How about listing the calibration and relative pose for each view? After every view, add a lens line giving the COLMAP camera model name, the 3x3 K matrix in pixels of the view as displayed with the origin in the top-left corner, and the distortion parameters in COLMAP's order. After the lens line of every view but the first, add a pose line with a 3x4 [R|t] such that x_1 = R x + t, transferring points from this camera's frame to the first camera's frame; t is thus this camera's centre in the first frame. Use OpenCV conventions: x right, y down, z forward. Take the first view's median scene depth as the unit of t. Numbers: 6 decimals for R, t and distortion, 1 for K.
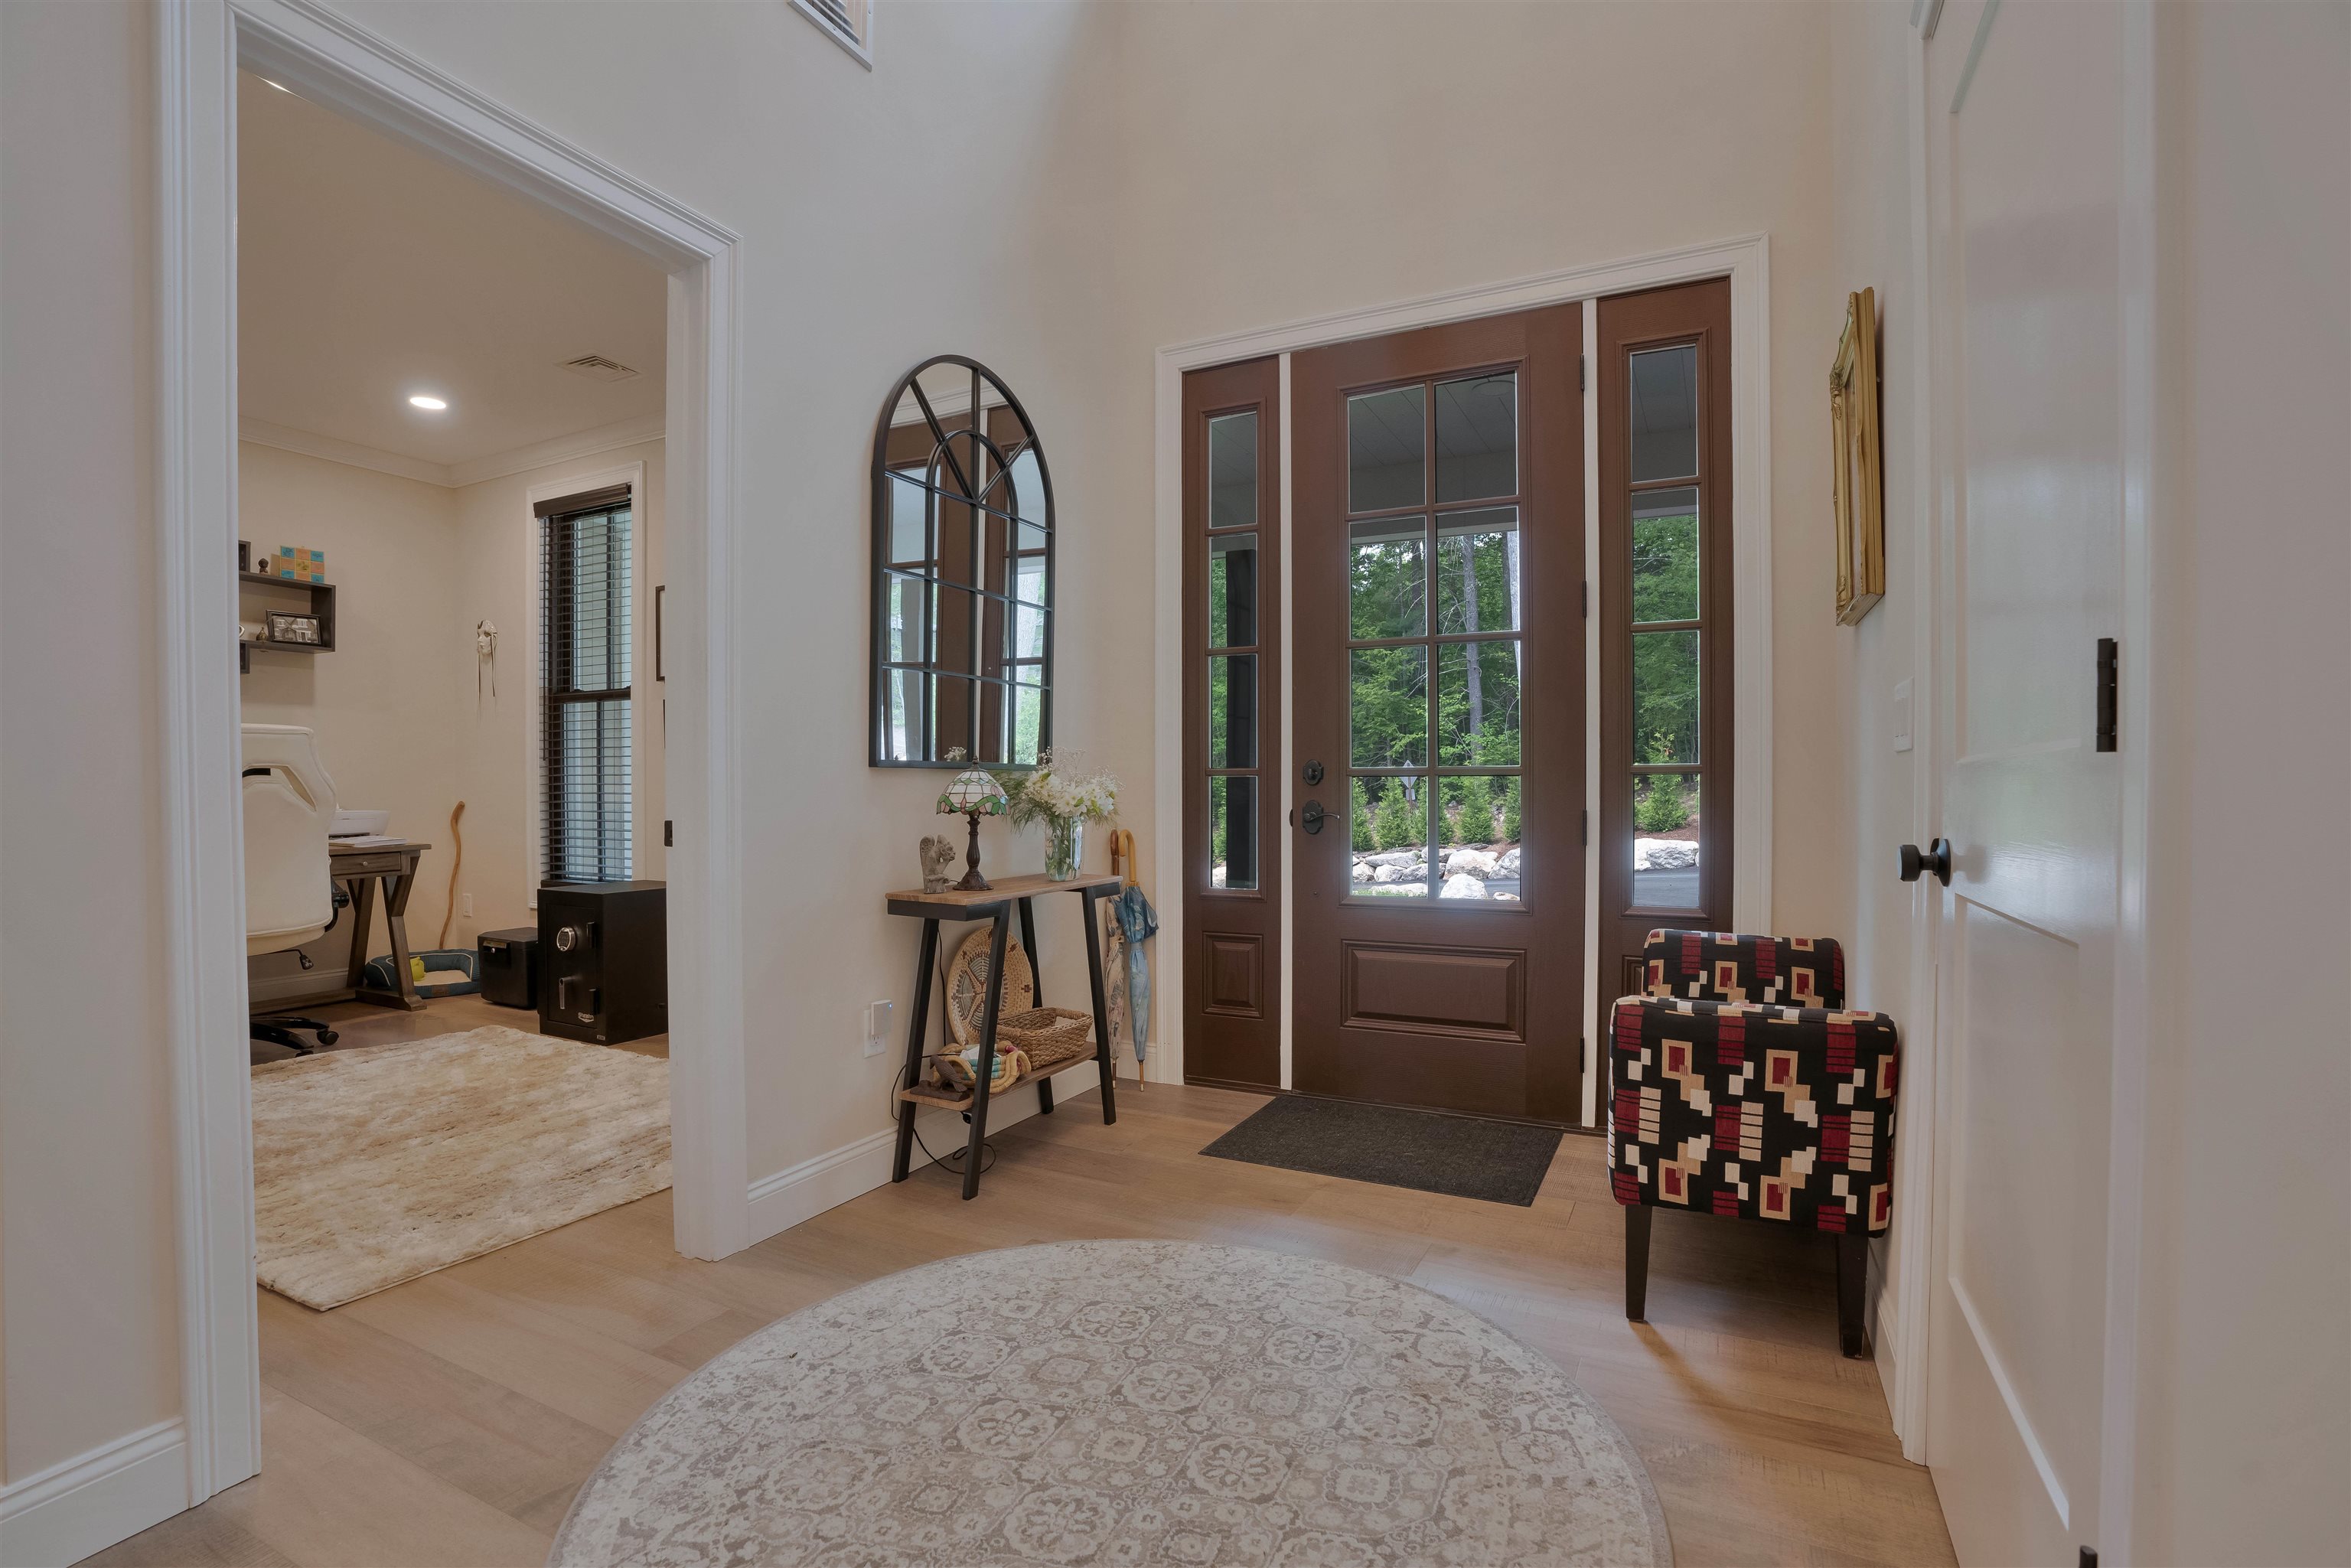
lens RADIAL K [[1072.4, 0, 1194.5], [0, 1072.4, 796.2], [0, 0, 1]] dist [-0.078381, 0.026588]
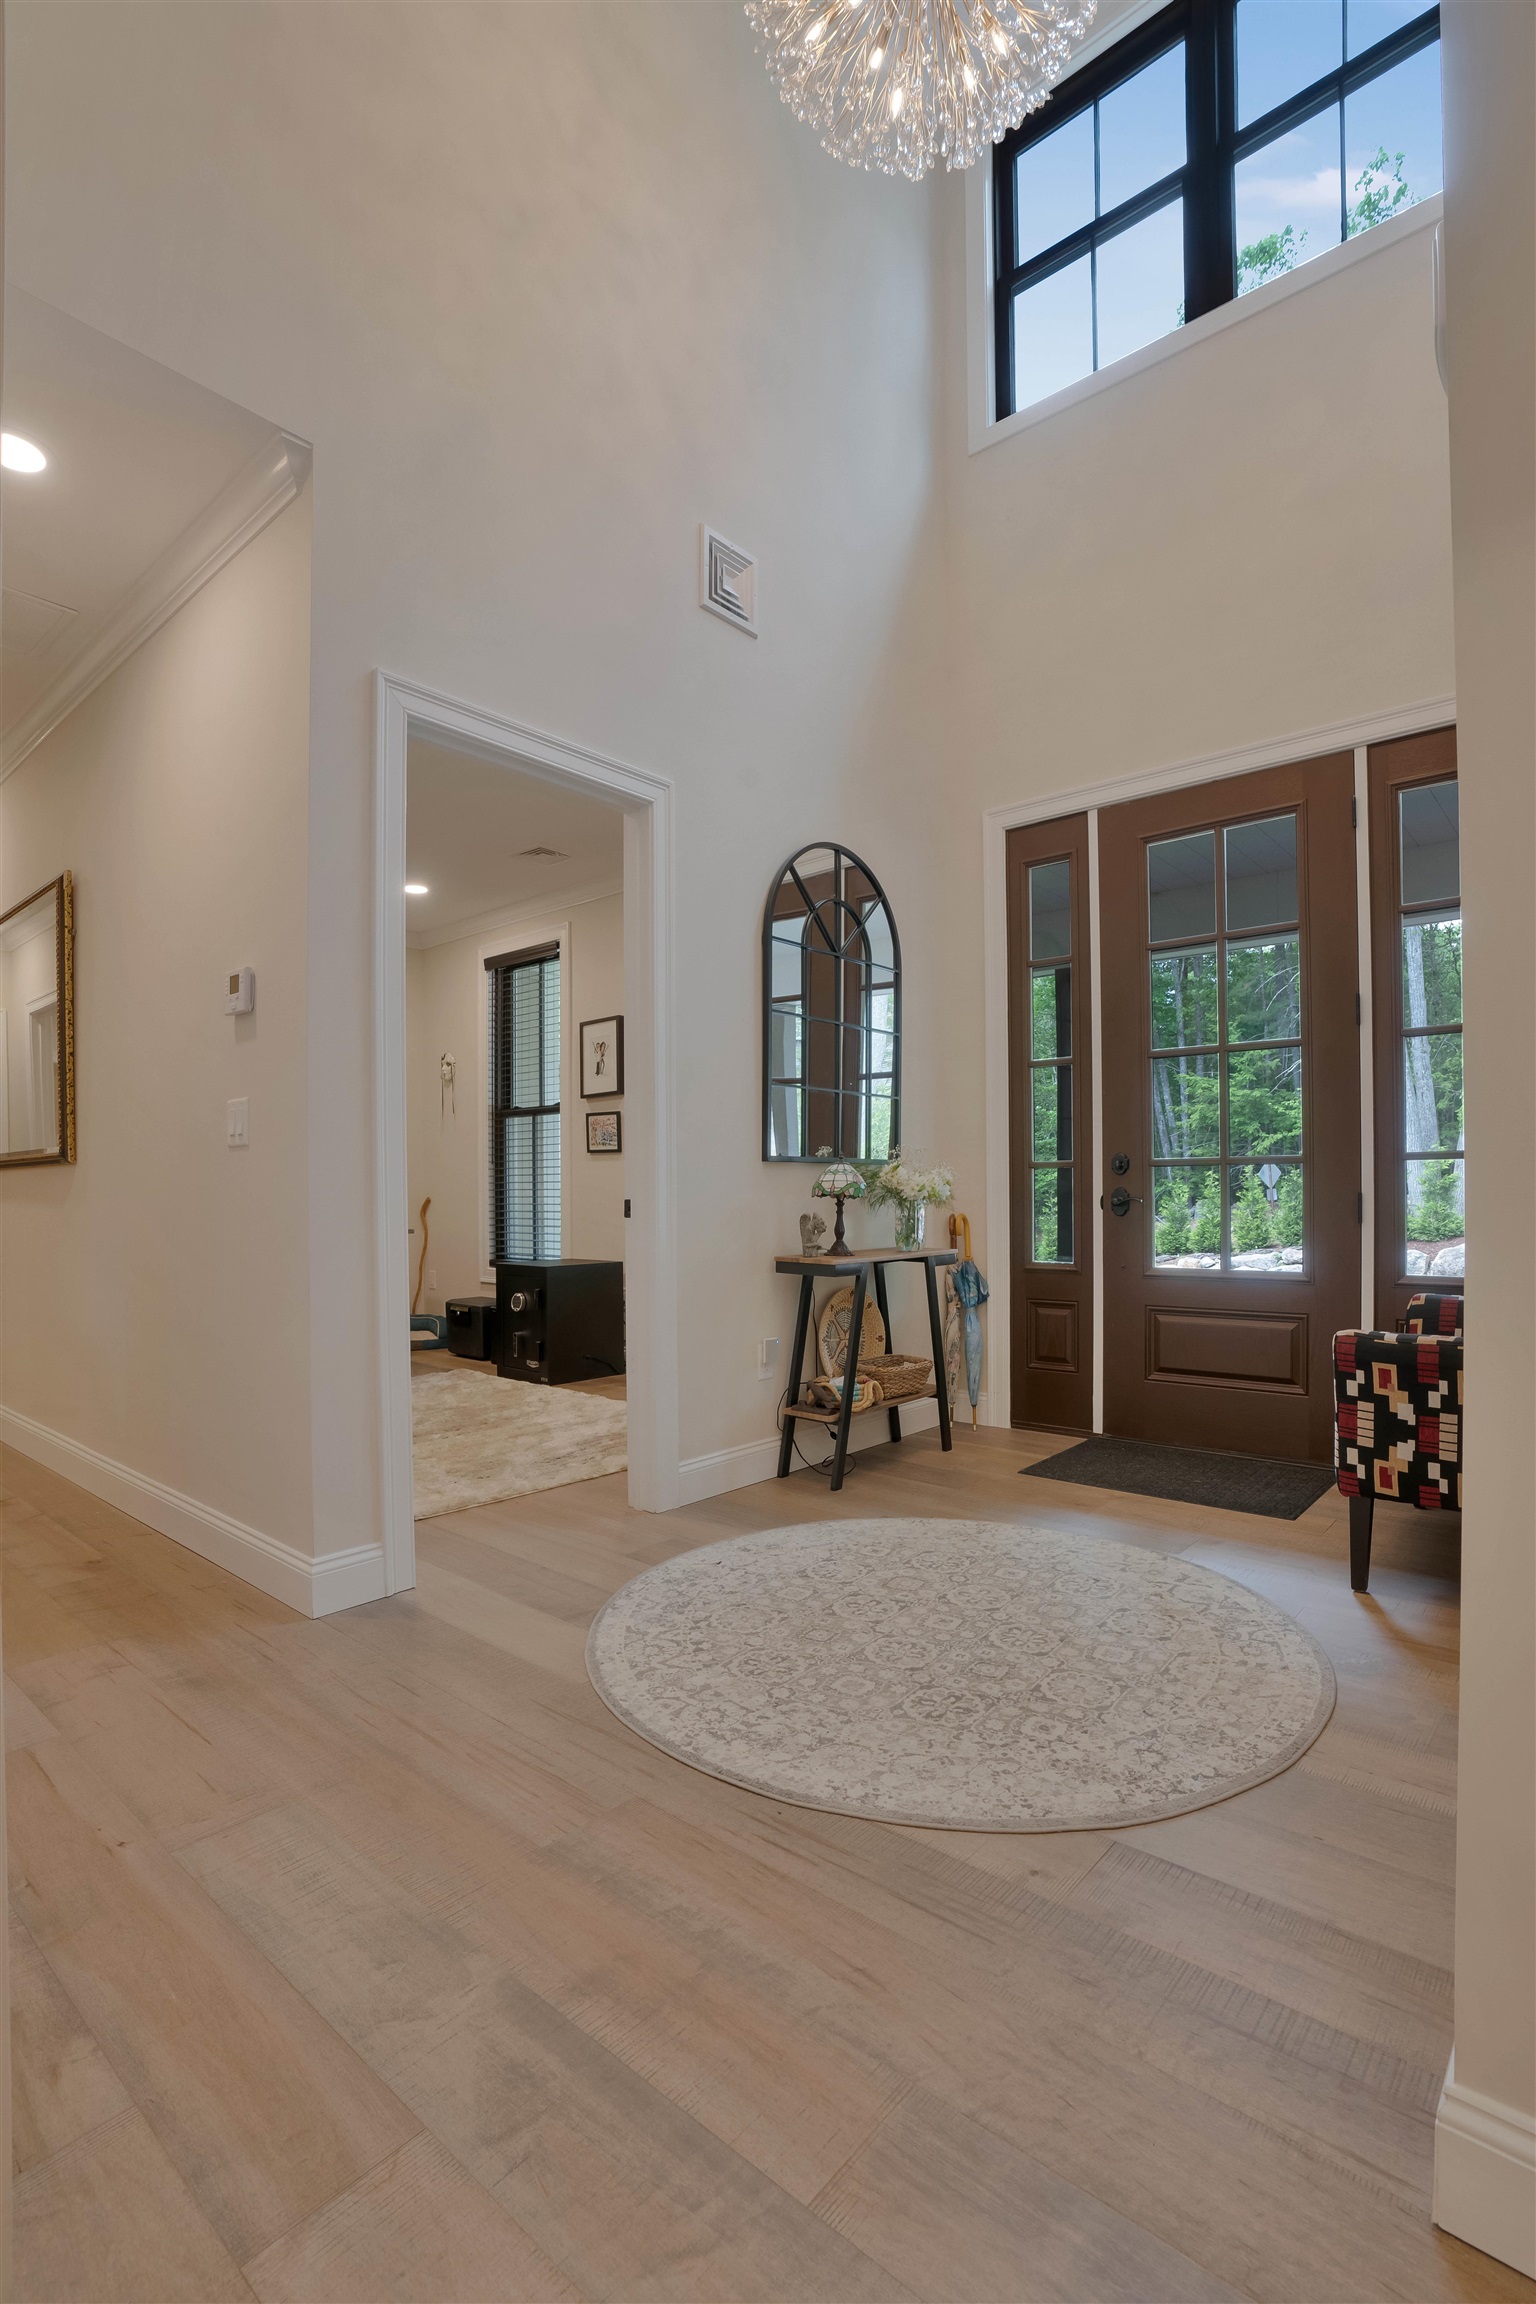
lens RADIAL K [[1068.8, 0, 756.0], [0, 1068.8, 1206.9], [0, 0, 1]] dist [-0.046074, 0.000466]
pose [[0.964209, -0.001127, -0.265140, 0.040292], [0.002620, 0.999983, 0.005276, 0.021915], [0.265129, -0.005782, 0.964196, -0.284478]]
